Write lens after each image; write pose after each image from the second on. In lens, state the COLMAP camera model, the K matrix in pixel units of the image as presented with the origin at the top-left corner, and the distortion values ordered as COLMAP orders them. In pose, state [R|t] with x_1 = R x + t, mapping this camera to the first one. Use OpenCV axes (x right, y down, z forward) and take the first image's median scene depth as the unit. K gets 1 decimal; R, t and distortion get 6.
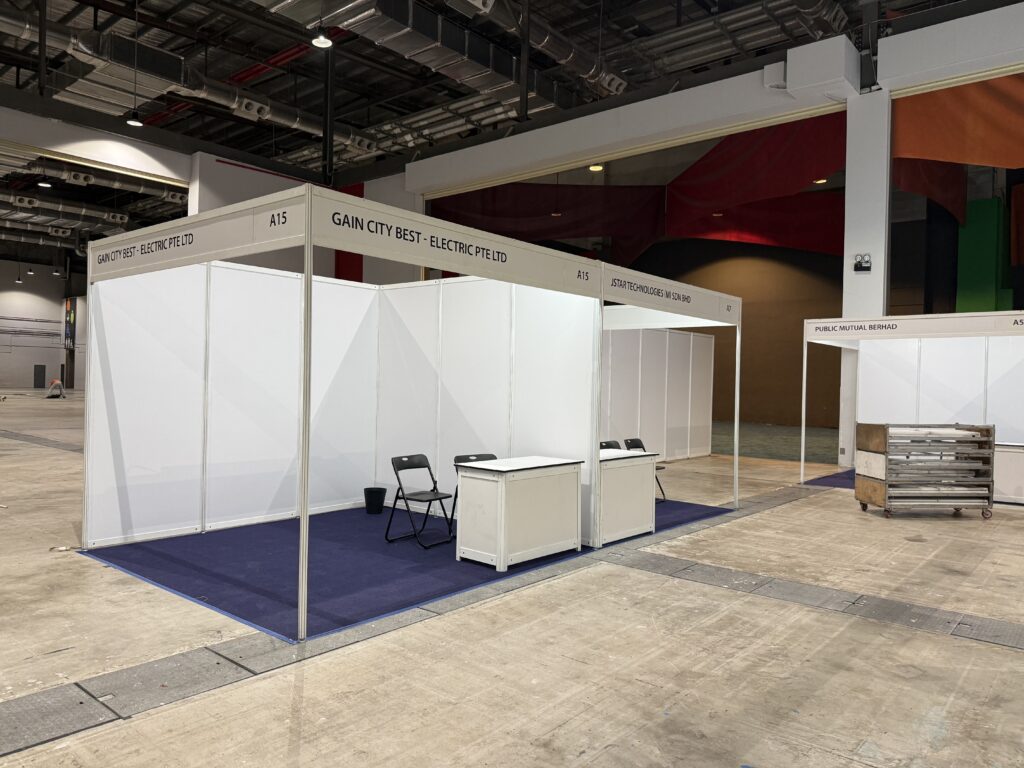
lens RADIAL K [[721.7, 0, 512.0], [0, 721.7, 384.0], [0, 0, 1]] dist [-0.022238, 0.000040]
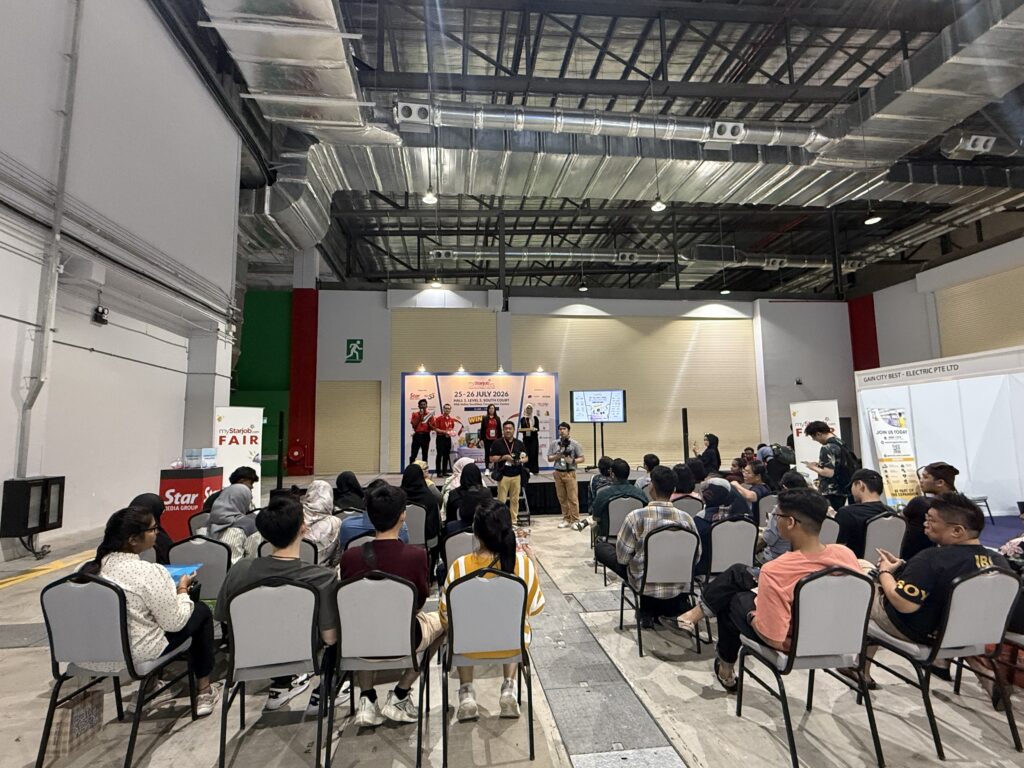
lens RADIAL K [[489.8, 0, 514.7], [0, 489.8, 383.3], [0, 0, 1]] dist [0.002148, -0.000706]
pose [[0.728686, -0.105968, -0.676600, -0.090549], [0.029697, 0.991916, -0.123370, -0.001119], [0.684203, 0.069805, 0.725943, -0.207955]]
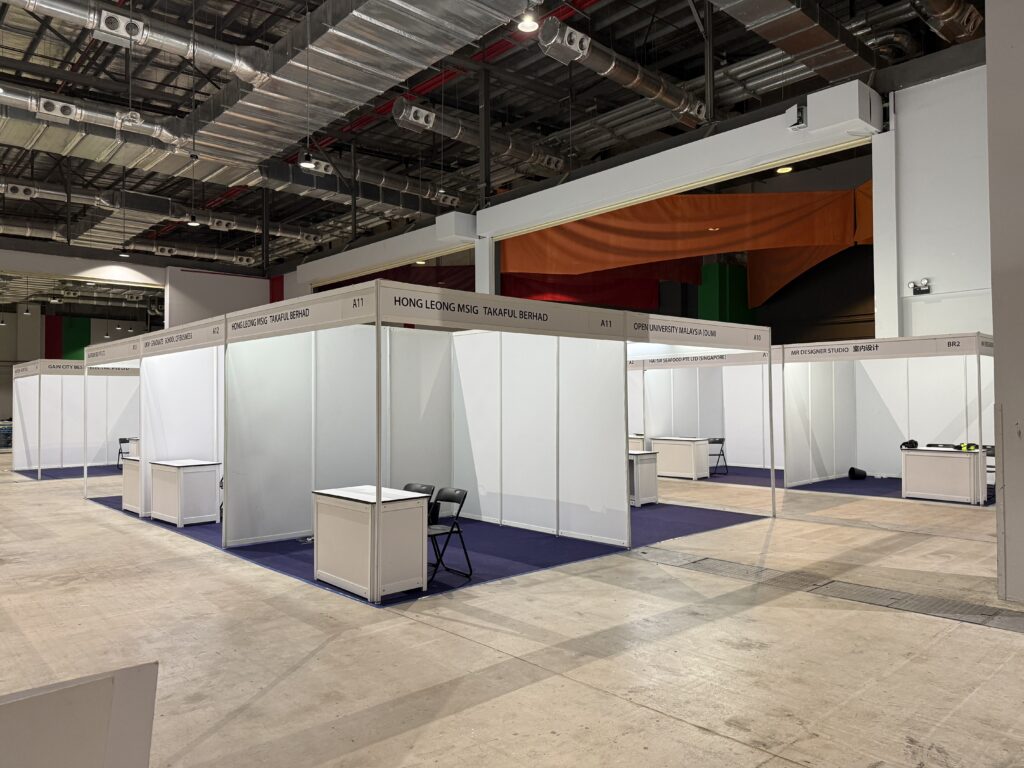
lens RADIAL K [[718.5, 0, 518.6], [0, 718.5, 387.3], [0, 0, 1]] dist [0.044911, -0.055249]
pose [[0.990955, -0.025266, -0.131794, 0.520708], [0.022480, 0.999492, -0.022579, 0.000309], [0.132297, 0.019412, 0.991020, -0.474008]]
